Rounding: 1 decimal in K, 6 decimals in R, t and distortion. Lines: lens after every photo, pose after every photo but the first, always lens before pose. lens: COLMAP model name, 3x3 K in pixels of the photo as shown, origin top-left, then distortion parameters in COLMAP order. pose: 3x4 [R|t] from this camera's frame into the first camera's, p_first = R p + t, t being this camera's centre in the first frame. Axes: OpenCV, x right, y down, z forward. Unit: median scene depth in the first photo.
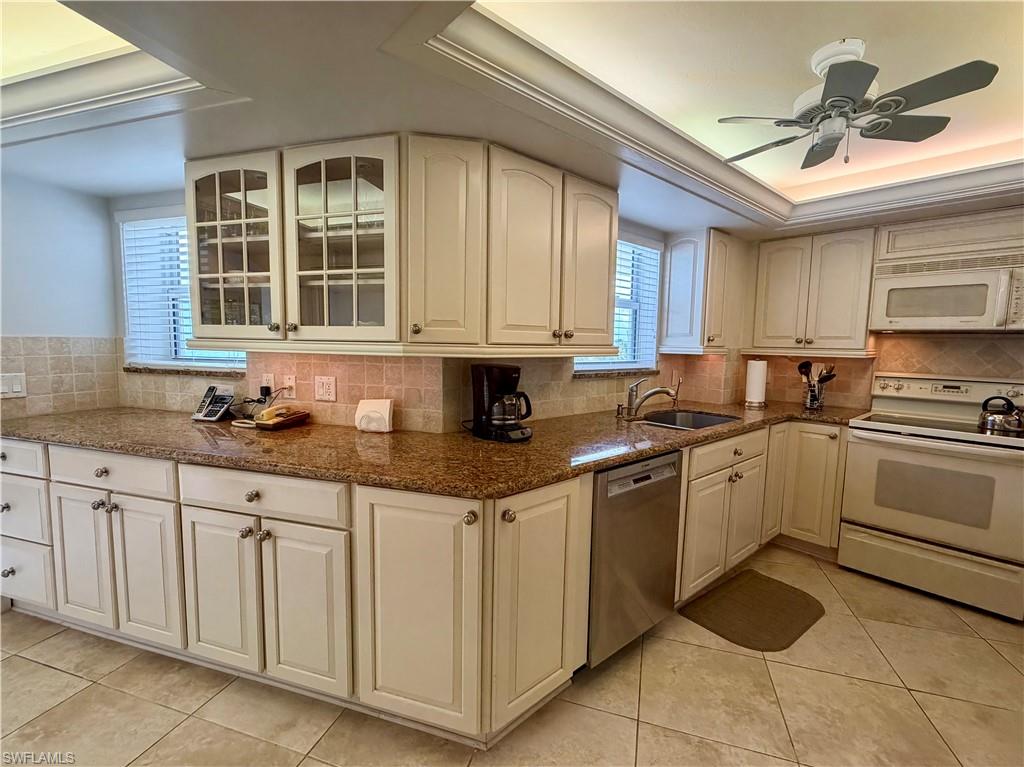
lens RADIAL K [[446.8, 0, 509.0], [0, 446.8, 387.7], [0, 0, 1]] dist [0.000555, 0.000586]
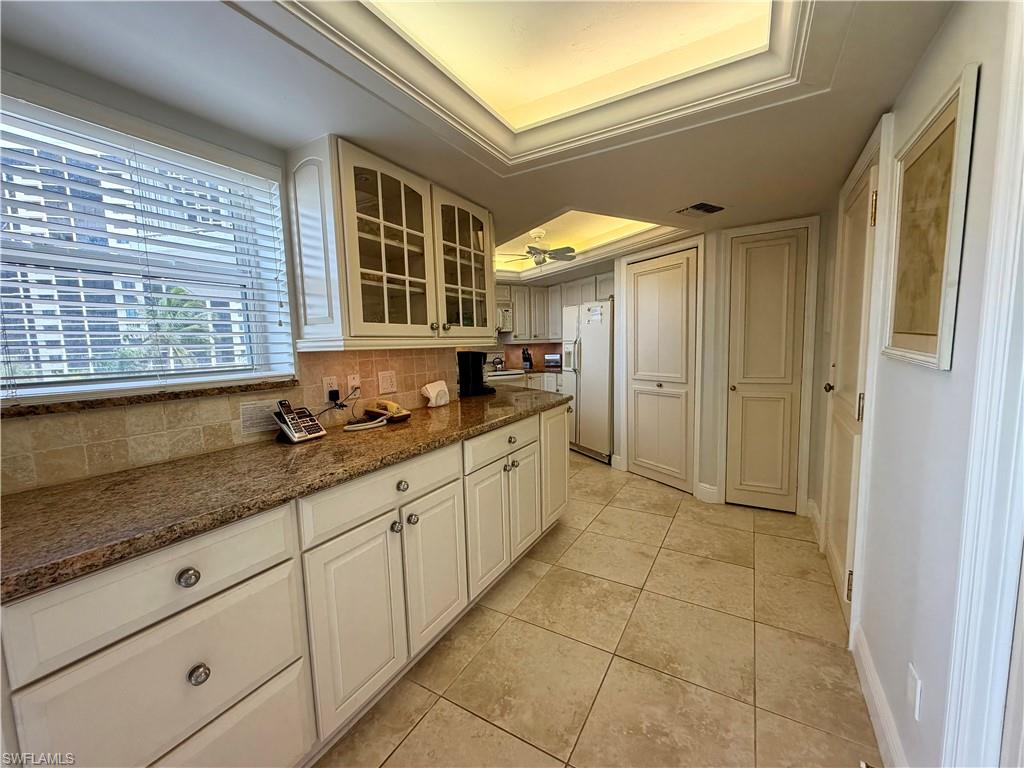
lens RADIAL K [[412.4, 0, 506.3], [0, 412.4, 385.6], [0, 0, 1]] dist [0.001806, 0.000229]
pose [[0.221979, -0.123230, 0.967233, -1.165957], [0.125222, 0.987370, 0.097057, -0.045457], [-0.966977, 0.099574, 0.234606, 0.415847]]
